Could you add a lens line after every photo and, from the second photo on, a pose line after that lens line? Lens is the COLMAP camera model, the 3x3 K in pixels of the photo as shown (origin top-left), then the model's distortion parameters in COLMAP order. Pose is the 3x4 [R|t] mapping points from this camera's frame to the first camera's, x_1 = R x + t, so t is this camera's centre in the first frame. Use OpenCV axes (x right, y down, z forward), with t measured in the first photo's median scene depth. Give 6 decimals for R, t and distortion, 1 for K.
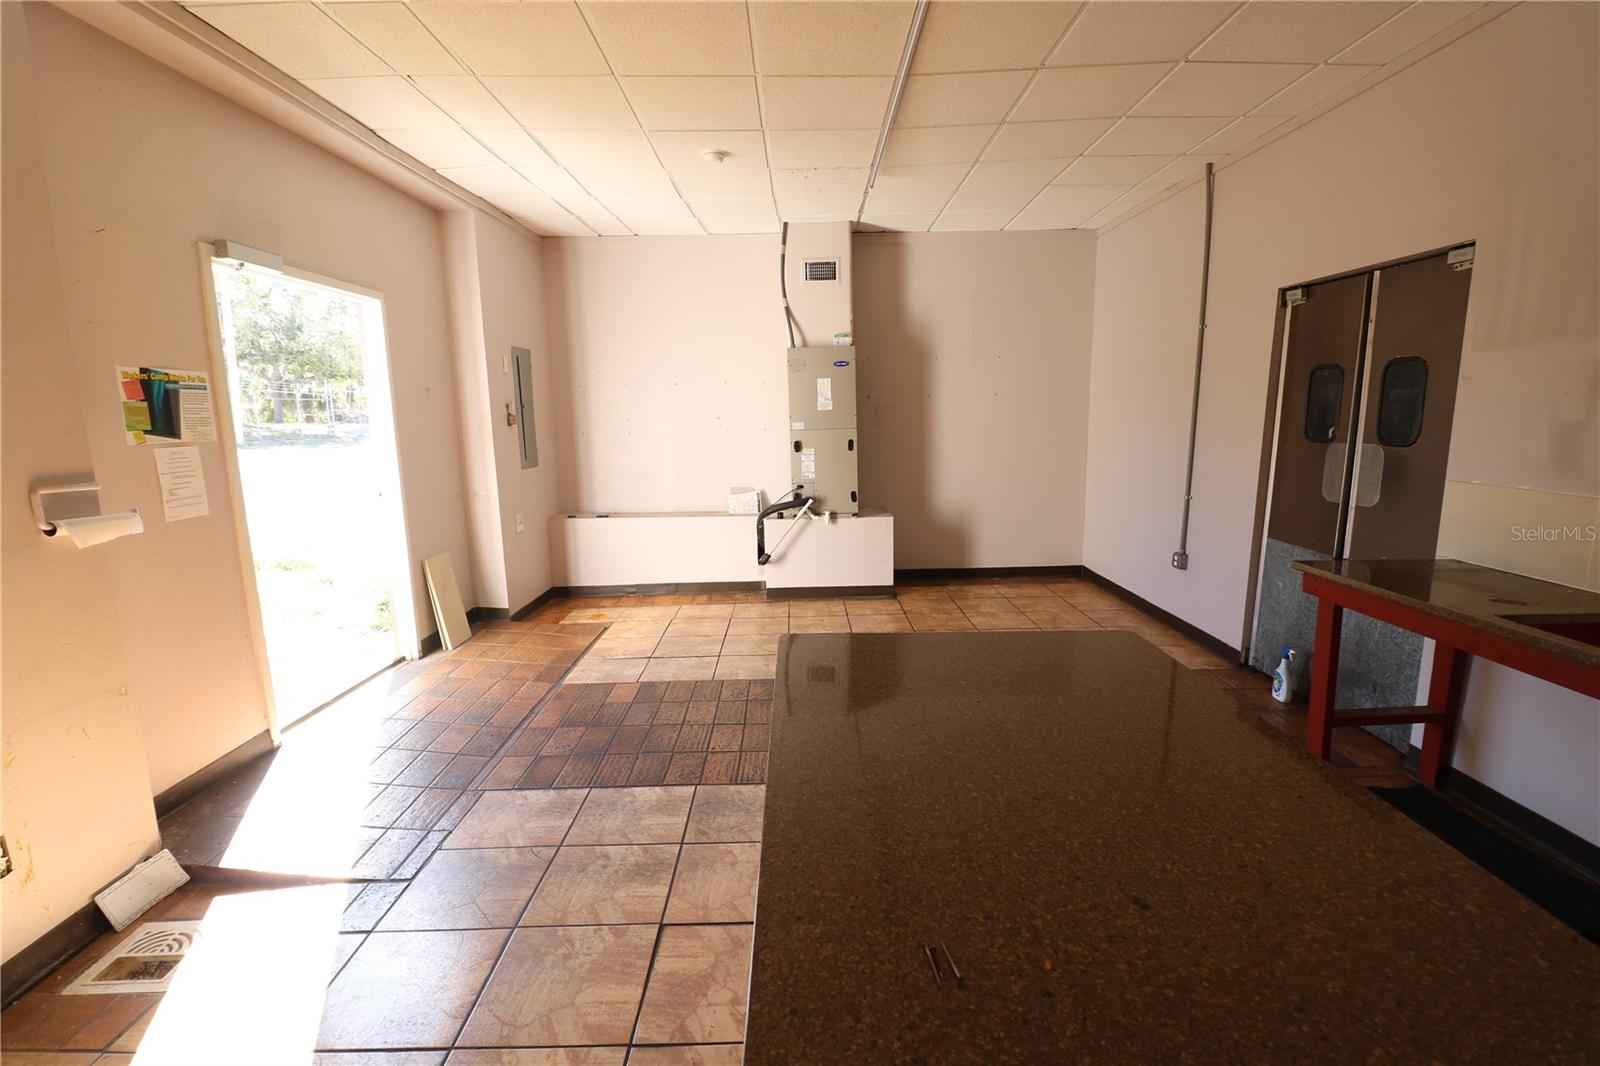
lens RADIAL K [[738.3, 0, 800.0], [0, 738.3, 533.0], [0, 0, 1]] dist [-0.020755, -0.000207]
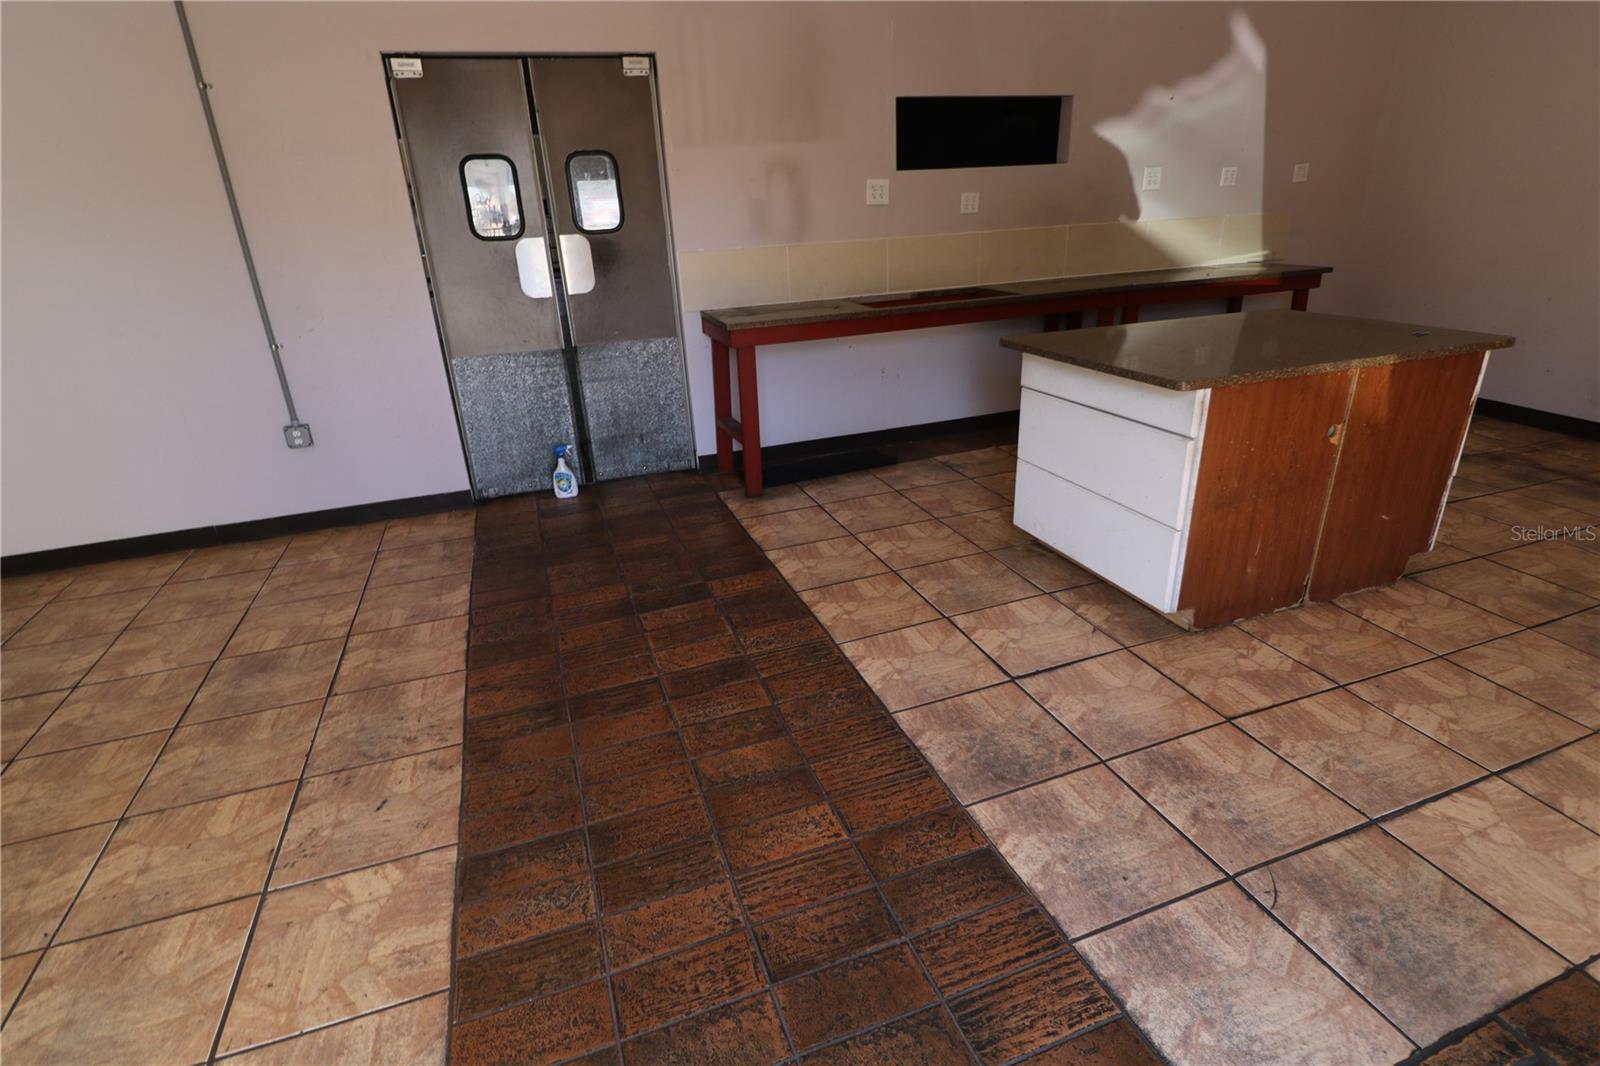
lens RADIAL K [[797.0, 0, 800.0], [0, 797.0, 533.0], [0, 0, 1]] dist [0.009692, -0.017412]
pose [[-0.318963, -0.341475, 0.884114, -0.655321], [0.203723, 0.886331, 0.415829, -0.183018], [-0.925613, 0.312749, -0.213141, 1.280812]]
